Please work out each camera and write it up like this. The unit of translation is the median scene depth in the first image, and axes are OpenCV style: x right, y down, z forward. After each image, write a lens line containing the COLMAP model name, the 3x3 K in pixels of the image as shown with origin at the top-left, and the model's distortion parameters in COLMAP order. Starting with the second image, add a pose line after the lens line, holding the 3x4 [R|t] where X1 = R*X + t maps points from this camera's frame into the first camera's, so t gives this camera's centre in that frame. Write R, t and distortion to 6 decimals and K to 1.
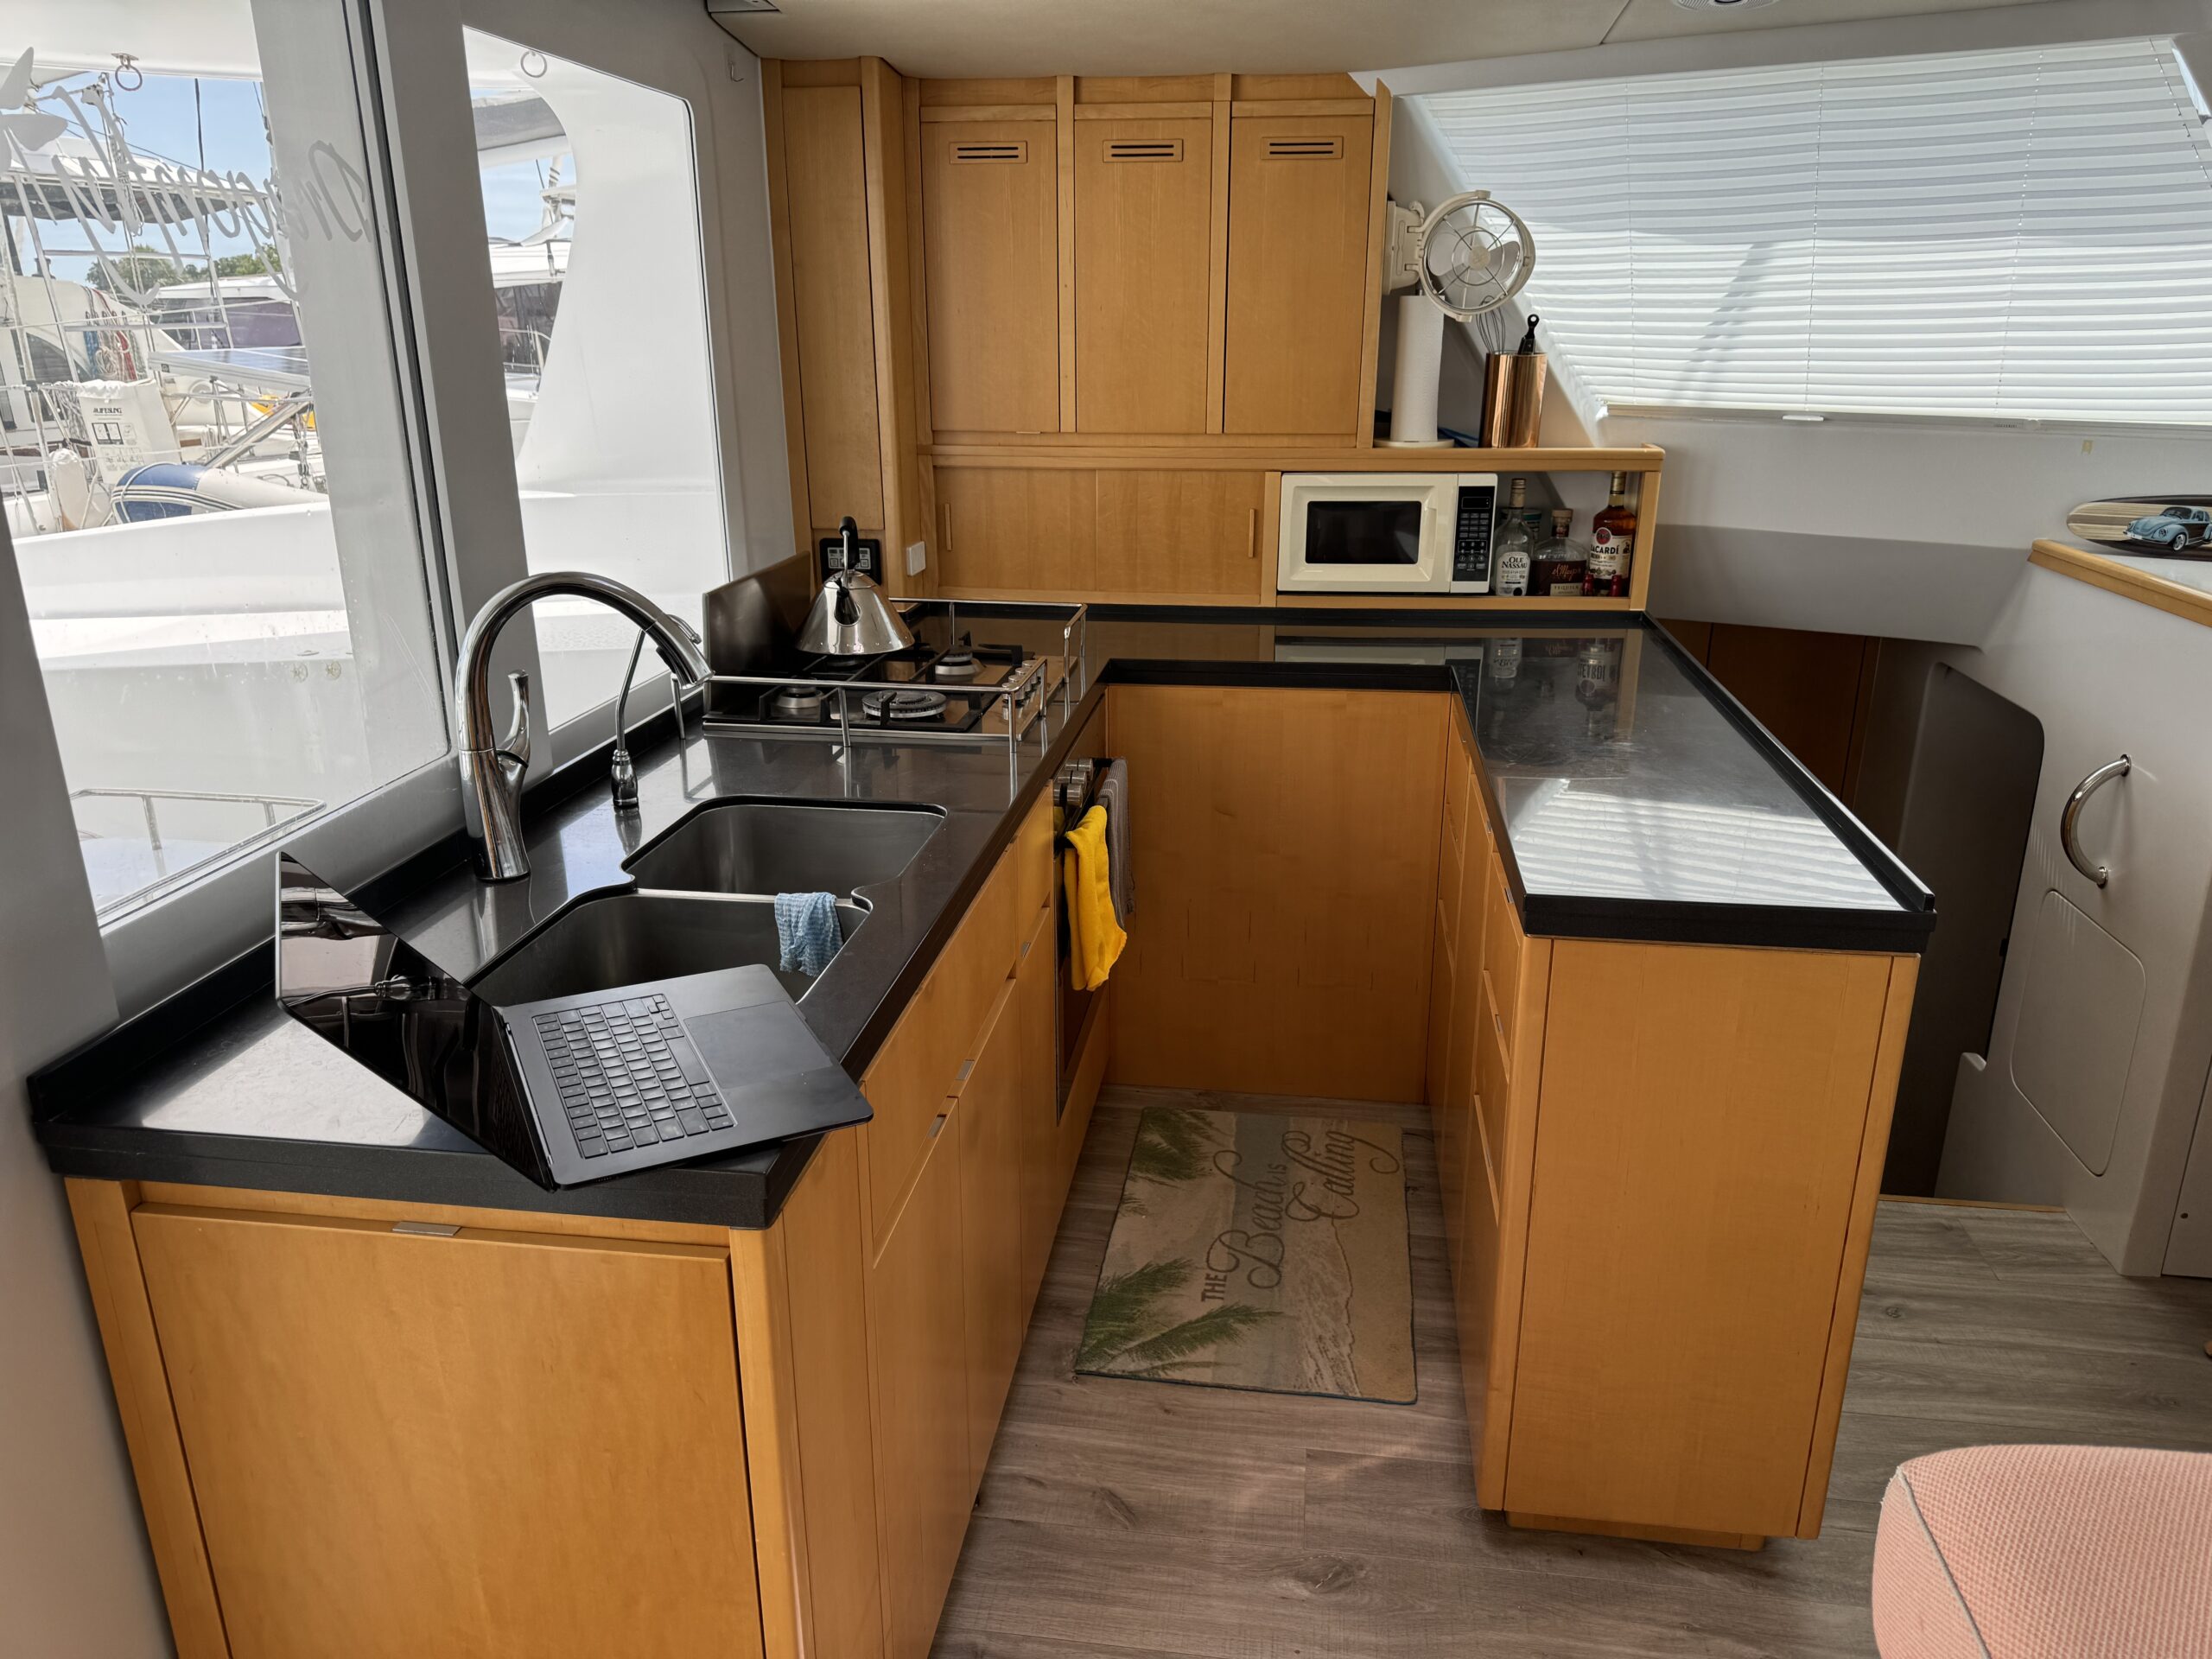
lens RADIAL K [[1567.6, 0, 1121.1], [0, 1567.6, 839.7], [0, 0, 1]] dist [0.046289, -0.061837]
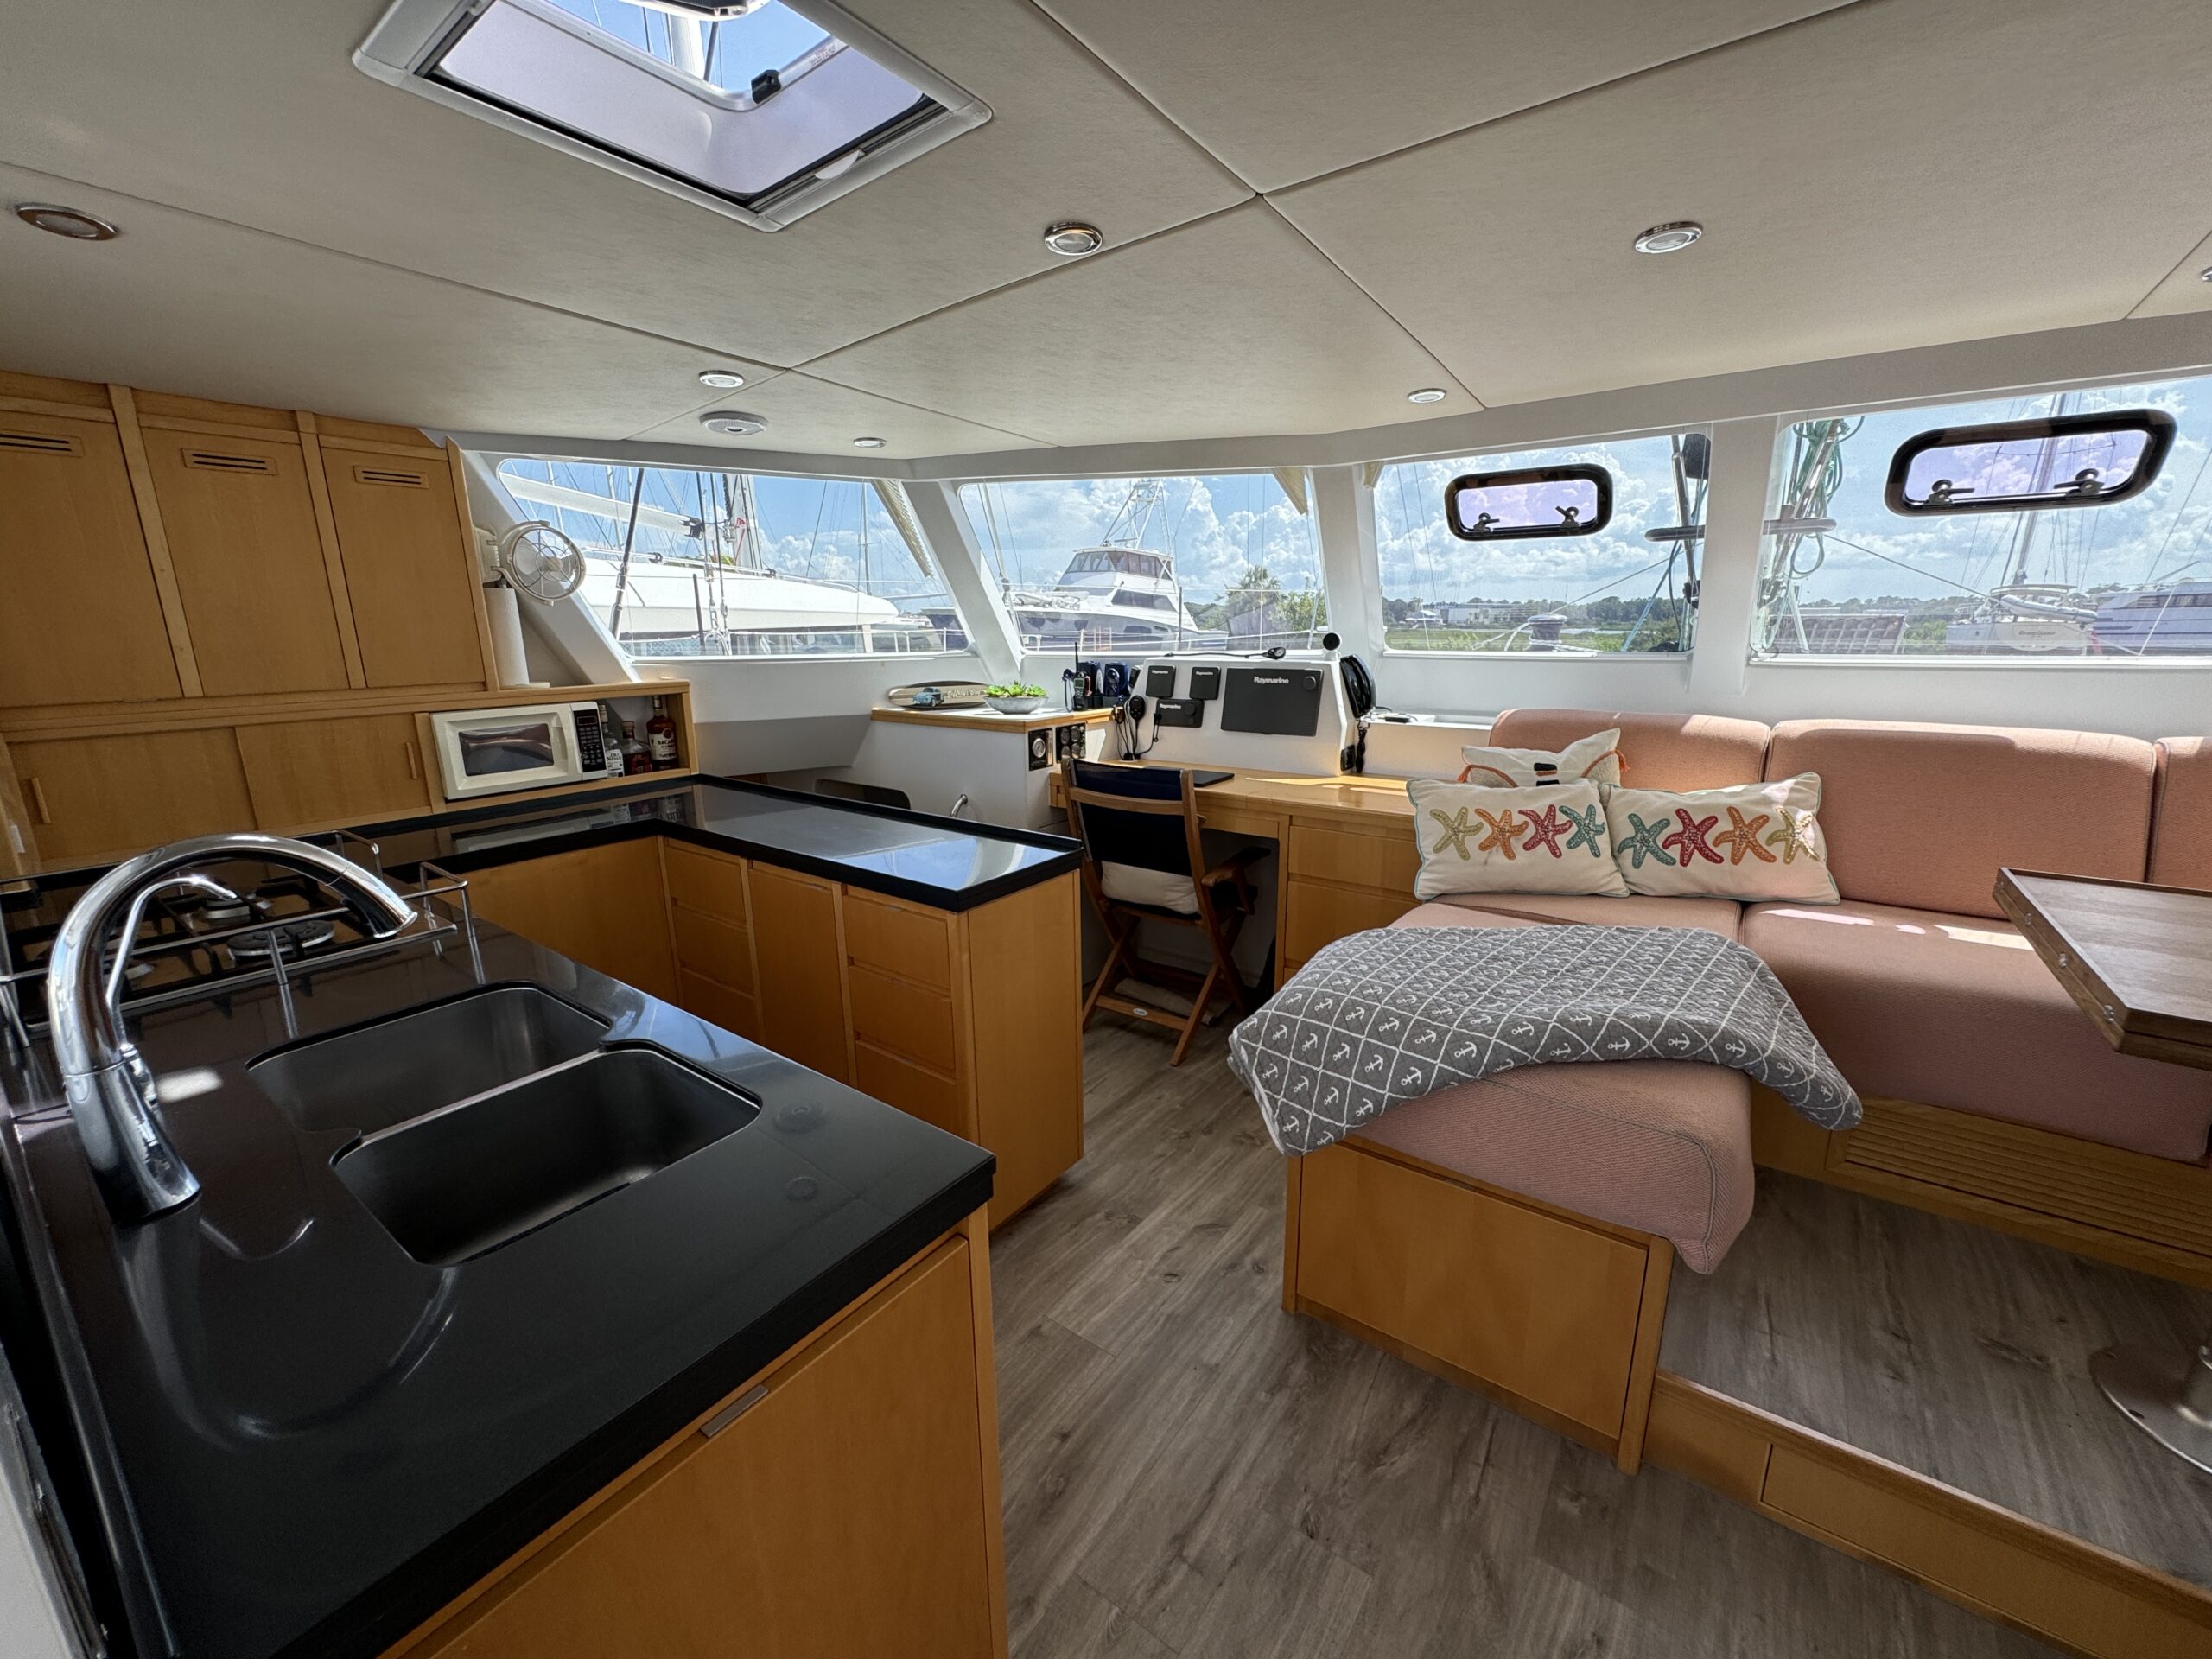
lens RADIAL K [[885.7, 0, 1096.2], [0, 885.7, 835.2], [0, 0, 1]] dist [-0.003379, 0.000948]
pose [[0.481325, -0.210893, 0.850794, -0.317675], [0.287005, 0.955038, 0.074363, -0.034266], [-0.828224, 0.208389, 0.520211, 0.188149]]
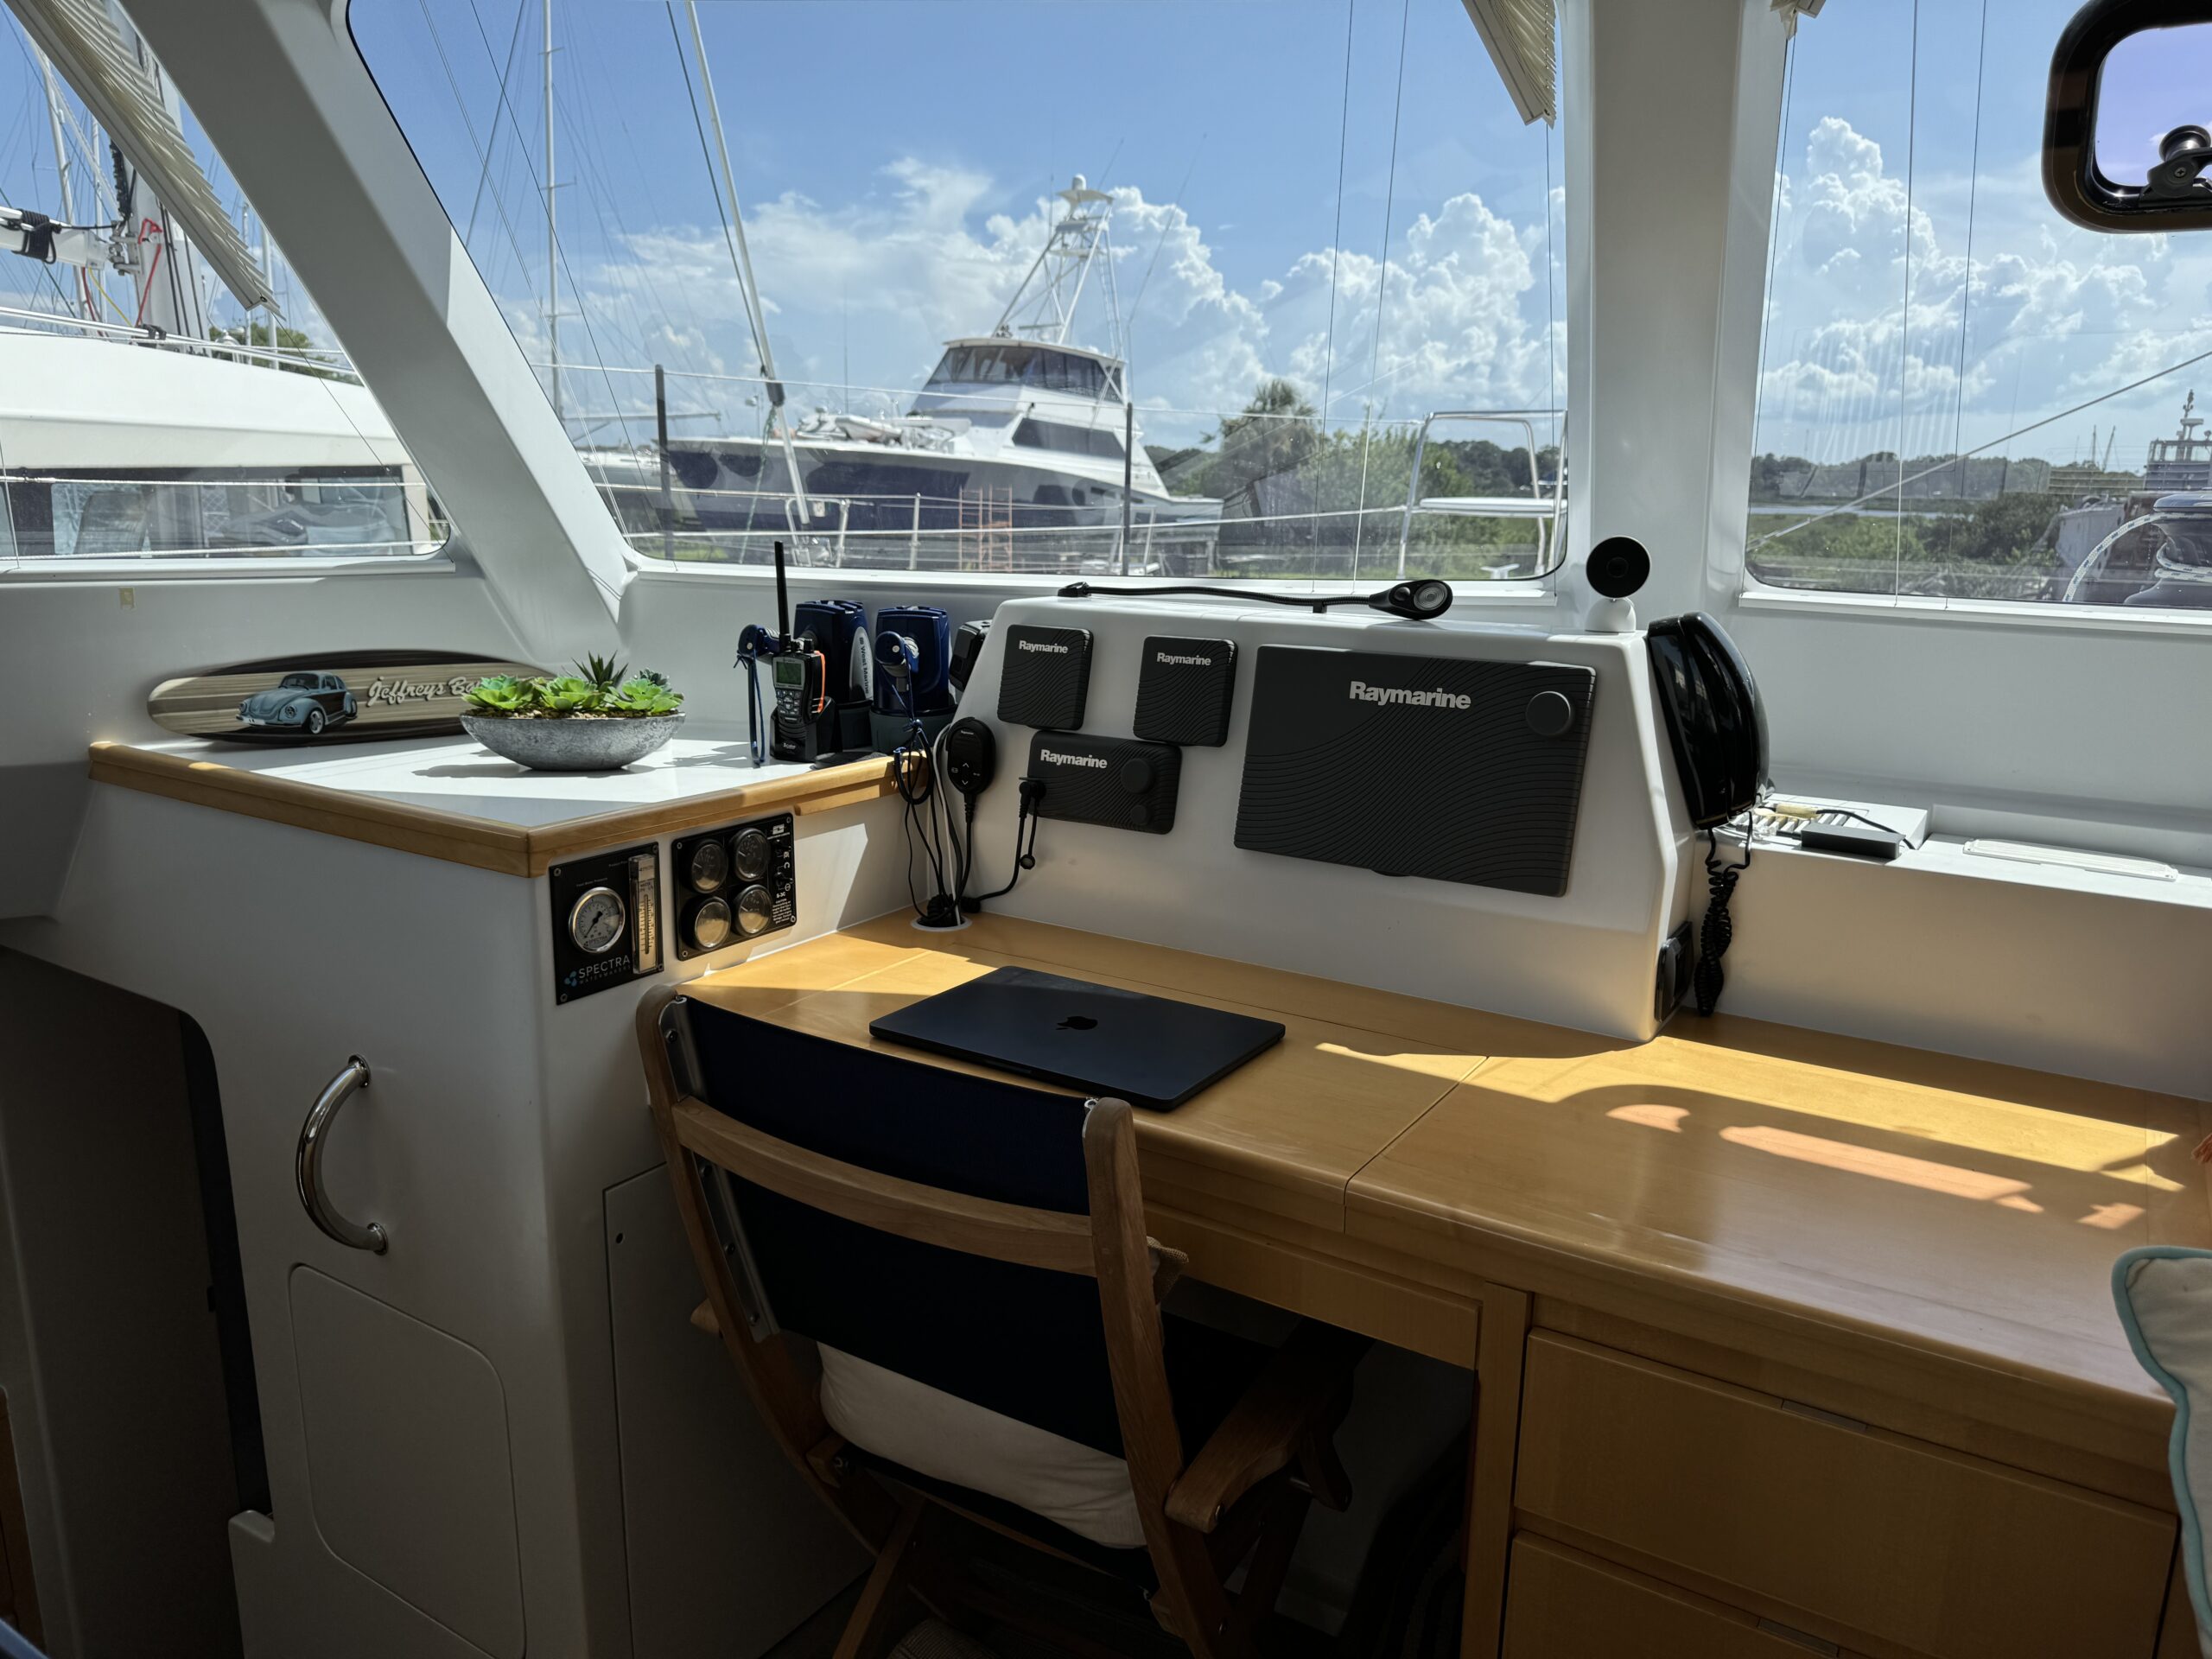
lens RADIAL K [[1567.6, 0, 1084.9], [0, 1567.6, 819.9], [0, 0, 1]] dist [0.046289, -0.061837]
pose [[0.429307, -0.187180, 0.883549, 0.187070], [0.270478, 0.960033, 0.071961, -0.101983], [-0.861706, 0.208087, 0.462777, 0.382991]]
